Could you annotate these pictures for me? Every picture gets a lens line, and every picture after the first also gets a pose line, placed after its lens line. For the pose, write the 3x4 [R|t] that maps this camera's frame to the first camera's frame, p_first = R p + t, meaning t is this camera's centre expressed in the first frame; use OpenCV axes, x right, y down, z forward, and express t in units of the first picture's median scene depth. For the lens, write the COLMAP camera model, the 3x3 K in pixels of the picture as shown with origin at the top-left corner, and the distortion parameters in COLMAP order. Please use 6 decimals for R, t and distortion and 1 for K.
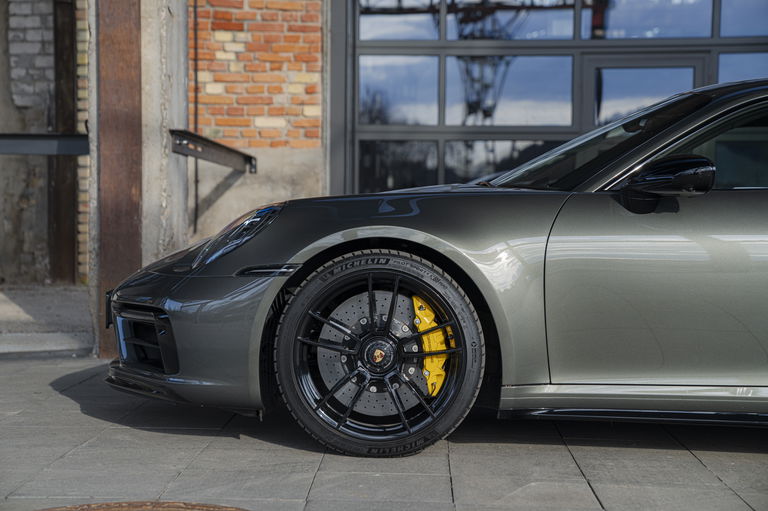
lens RADIAL K [[1454.5, 0, 380.5], [0, 1454.5, 249.8], [0, 0, 1]] dist [0.365570, 0.000000]
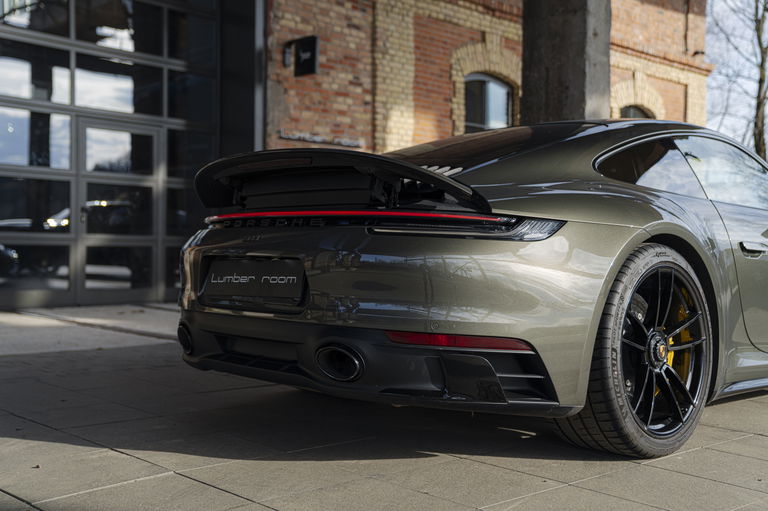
lens RADIAL K [[862.1, 0, 389.4], [0, 862.1, 243.6], [0, 0, 1]] dist [0.105239, 0.000000]
pose [[0.696569, 0.006943, 0.717456, -0.242141], [0.011071, 0.999730, -0.020424, 0.000683], [-0.717405, 0.022170, 0.696304, 0.268007]]
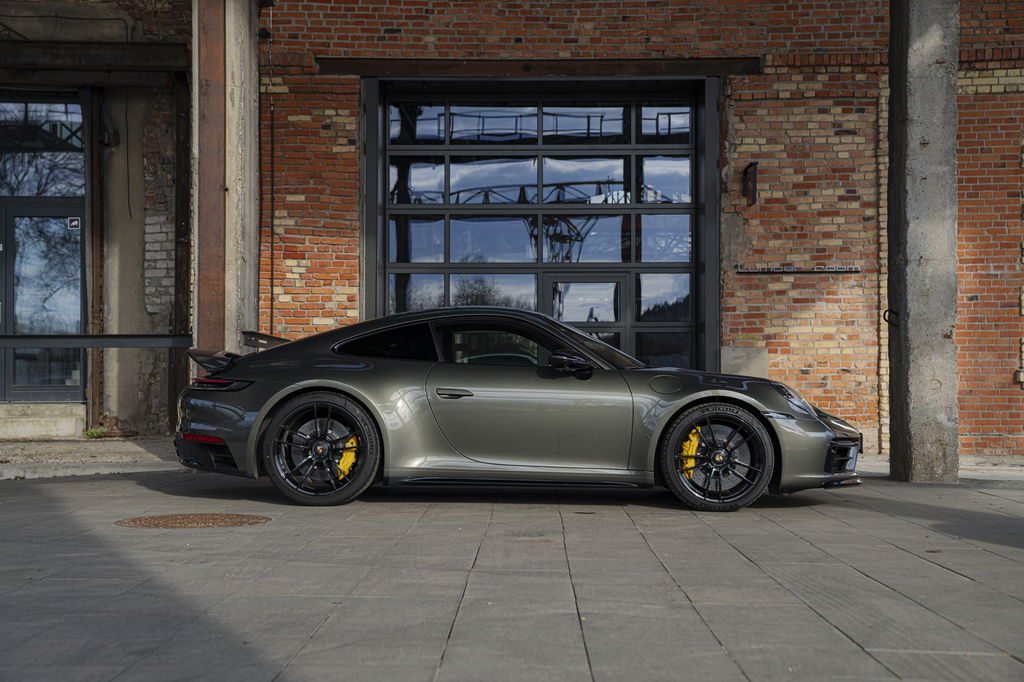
lens RADIAL K [[1384.0, 0, 509.7], [0, 1384.0, 334.6], [0, 0, 1]] dist [0.166365, 0.000000]
pose [[0.999881, -0.005985, 0.014227, 0.088604], [0.006878, 0.997954, -0.063572, 0.014126], [-0.013817, 0.063663, 0.997876, -0.365528]]
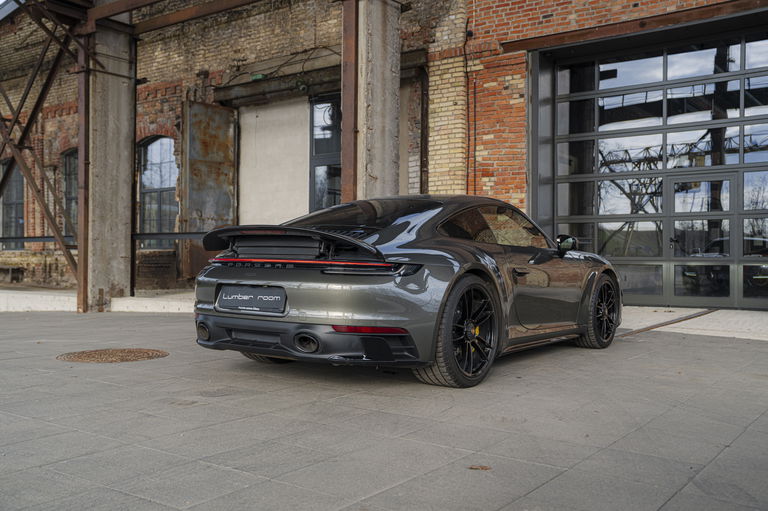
lens RADIAL K [[732.1, 0, 380.7], [0, 732.1, 251.8], [0, 0, 1]] dist [-0.009979, 0.000000]
pose [[0.823401, -0.008332, -0.567399, 0.389620], [-0.013282, 0.999335, -0.033949, 0.003966], [0.567304, 0.035490, 0.822743, 0.003358]]
